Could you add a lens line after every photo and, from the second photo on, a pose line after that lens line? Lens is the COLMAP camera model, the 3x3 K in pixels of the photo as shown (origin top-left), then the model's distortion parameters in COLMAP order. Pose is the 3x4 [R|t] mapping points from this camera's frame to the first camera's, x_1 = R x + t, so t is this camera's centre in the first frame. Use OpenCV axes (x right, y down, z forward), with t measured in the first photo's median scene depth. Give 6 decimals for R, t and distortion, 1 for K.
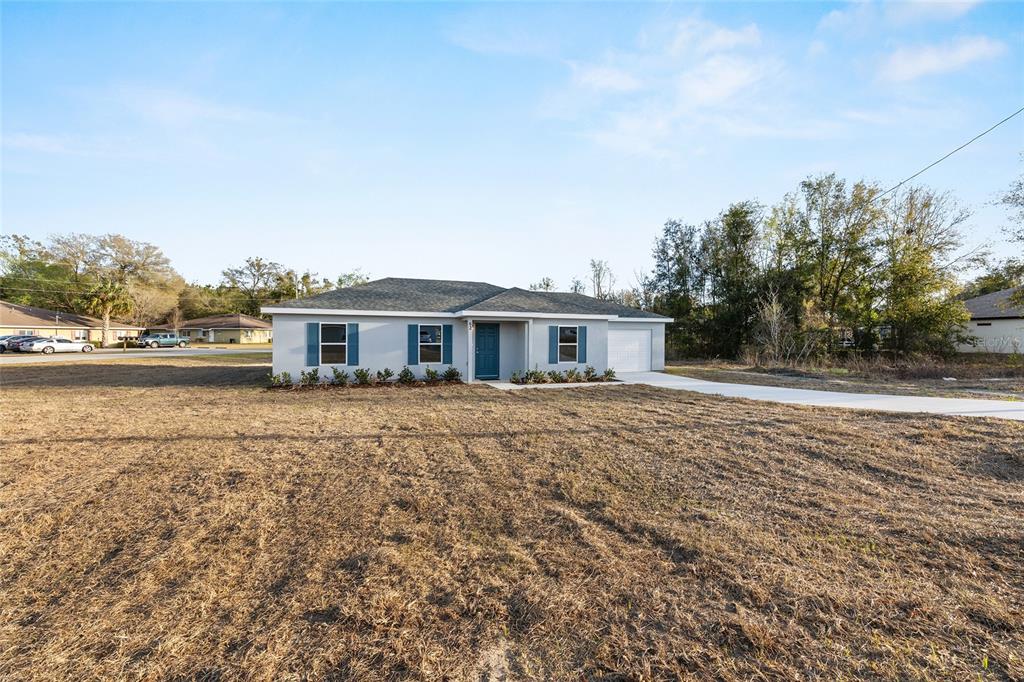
lens RADIAL K [[410.7, 0, 511.4], [0, 410.7, 341.5], [0, 0, 1]] dist [0.002270, 0.000059]
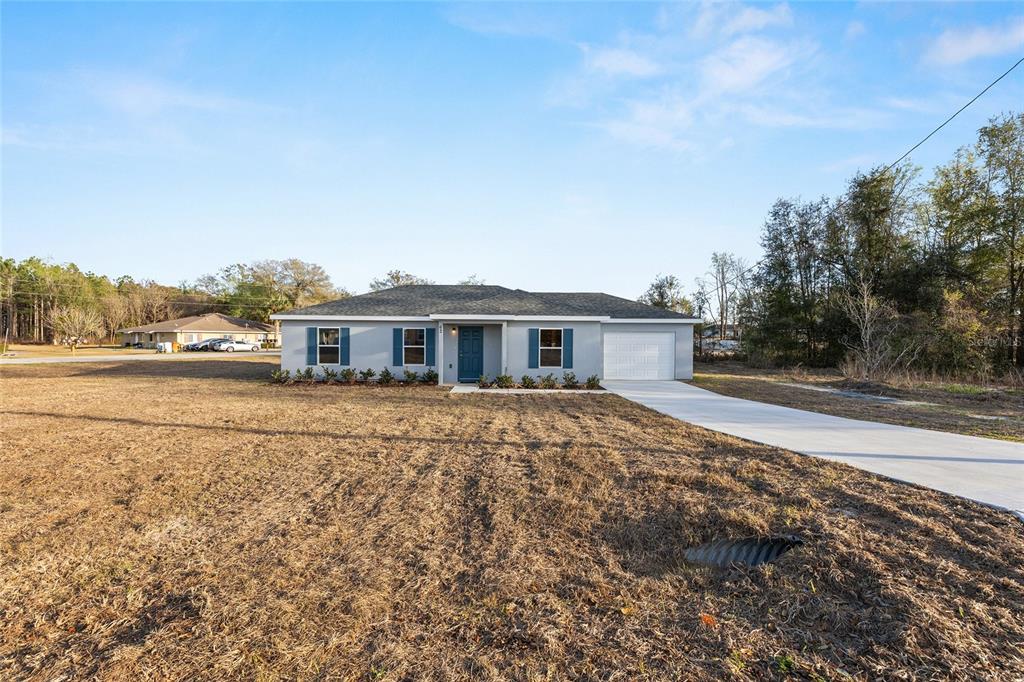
lens RADIAL K [[410.7, 0, 508.7], [0, 410.7, 344.9], [0, 0, 1]] dist [0.002270, 0.000059]
pose [[0.945572, 0.006010, -0.325357, 0.343497], [-0.005748, 0.999982, 0.001767, -0.001671], [0.325361, 0.000199, 0.945590, 0.077069]]
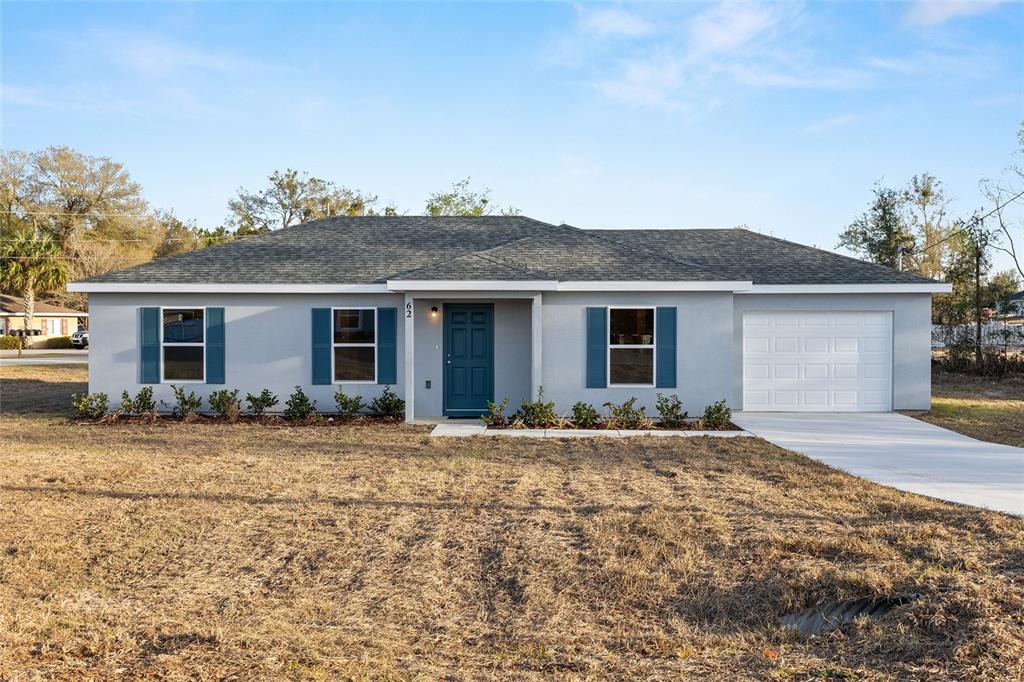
lens RADIAL K [[962.2, 0, 512.0], [0, 962.2, 342.8], [0, 0, 1]] dist [0.019709, 0.000000]
pose [[0.933547, 0.002469, -0.358446, 0.390492], [-0.000005, 0.999976, 0.006874, -0.005100], [0.358455, -0.006416, 0.933525, -0.059415]]
